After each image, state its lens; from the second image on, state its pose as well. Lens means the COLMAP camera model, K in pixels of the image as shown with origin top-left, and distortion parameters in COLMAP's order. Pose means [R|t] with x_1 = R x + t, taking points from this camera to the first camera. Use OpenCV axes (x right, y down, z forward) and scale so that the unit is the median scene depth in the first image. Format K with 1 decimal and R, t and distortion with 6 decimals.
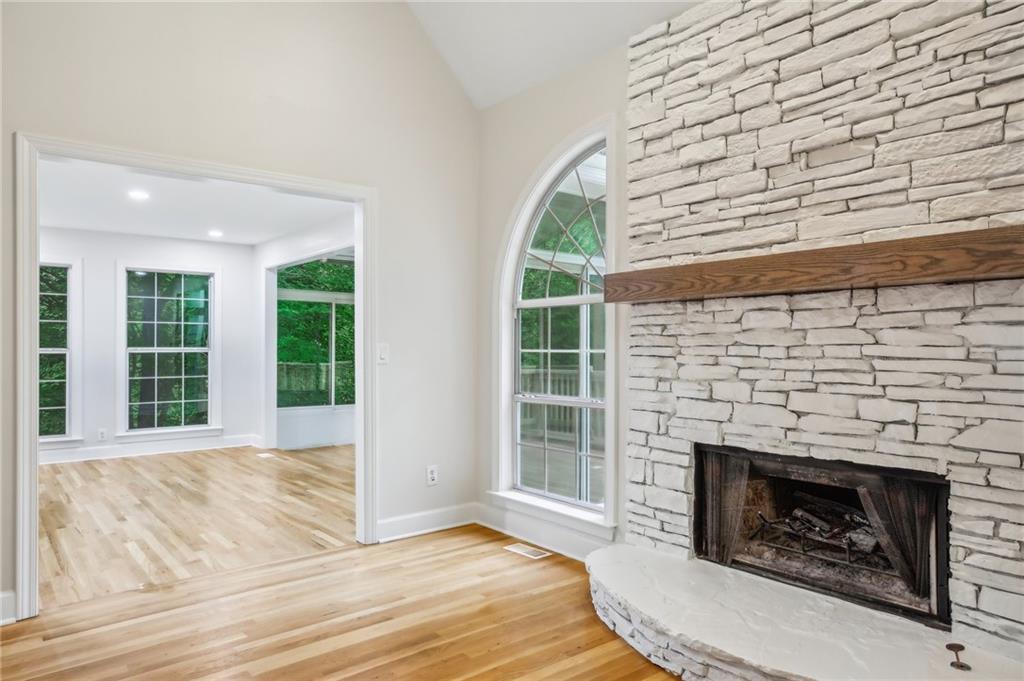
lens RADIAL K [[679.1, 0, 512.2], [0, 679.1, 339.8], [0, 0, 1]] dist [0.005147, 0.006713]
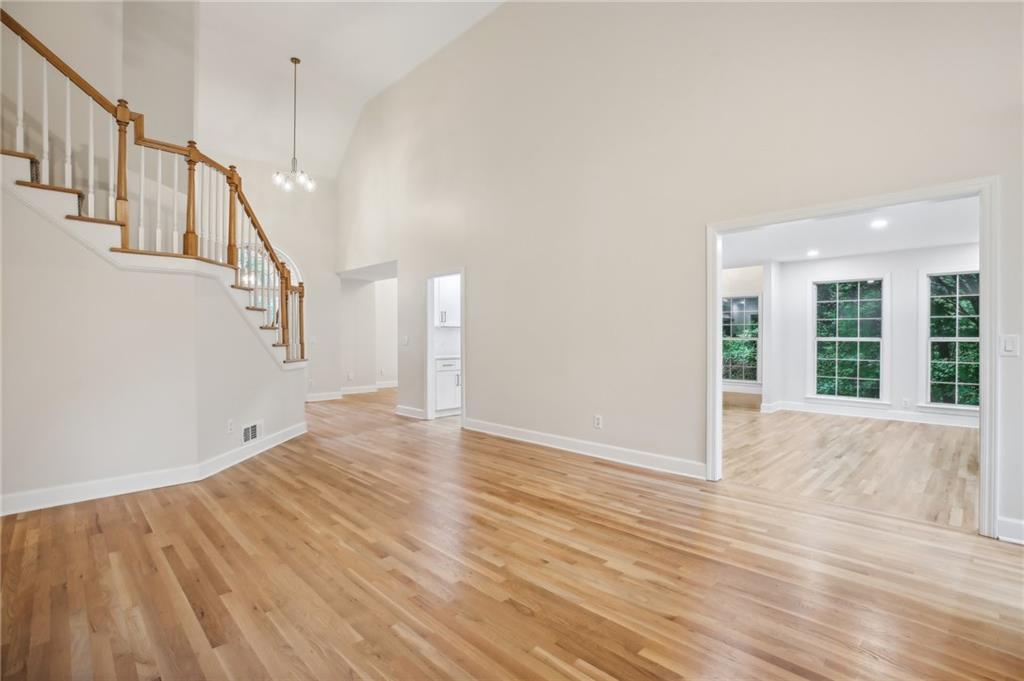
lens RADIAL K [[477.9, 0, 495.1], [0, 477.9, 335.7], [0, 0, 1]] dist [-0.039322, 0.008463]
pose [[0.073407, 0.002210, -0.997300, 0.541575], [0.008029, 0.999964, 0.002807, -0.000057], [0.997270, -0.008214, 0.073387, 0.313843]]
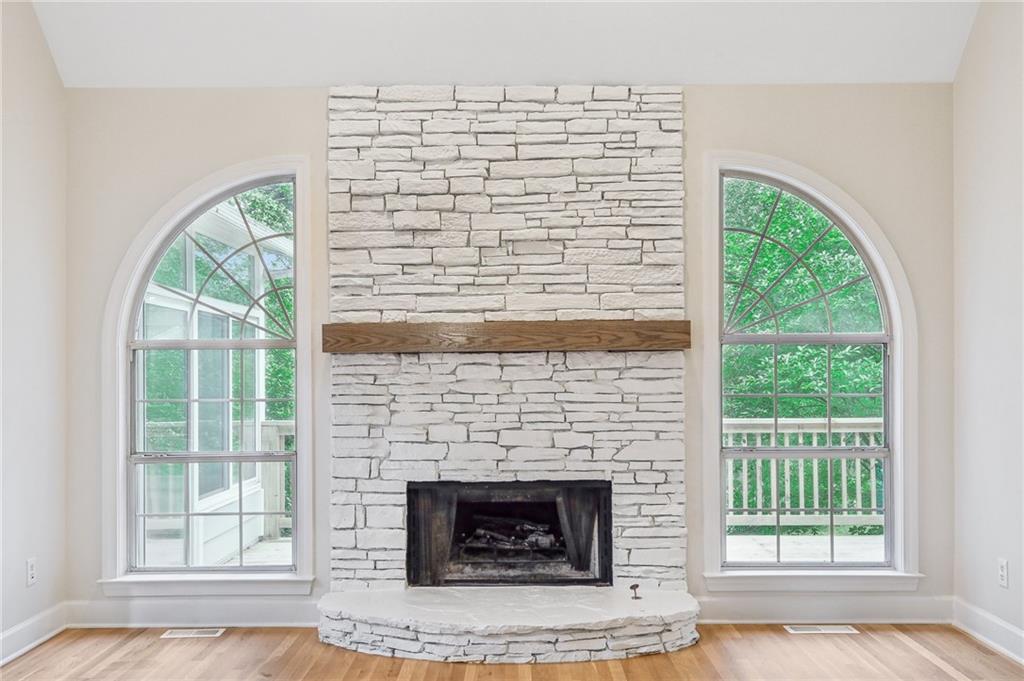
lens RADIAL K [[994.7, 0, 533.4], [0, 994.7, 359.2], [0, 0, 1]] dist [0.031280, 0.000000]
pose [[0.621387, 0.006974, 0.783472, -0.908822], [-0.003261, 0.999975, -0.006315, -0.040142], [-0.783497, 0.001369, 0.621394, -0.169557]]
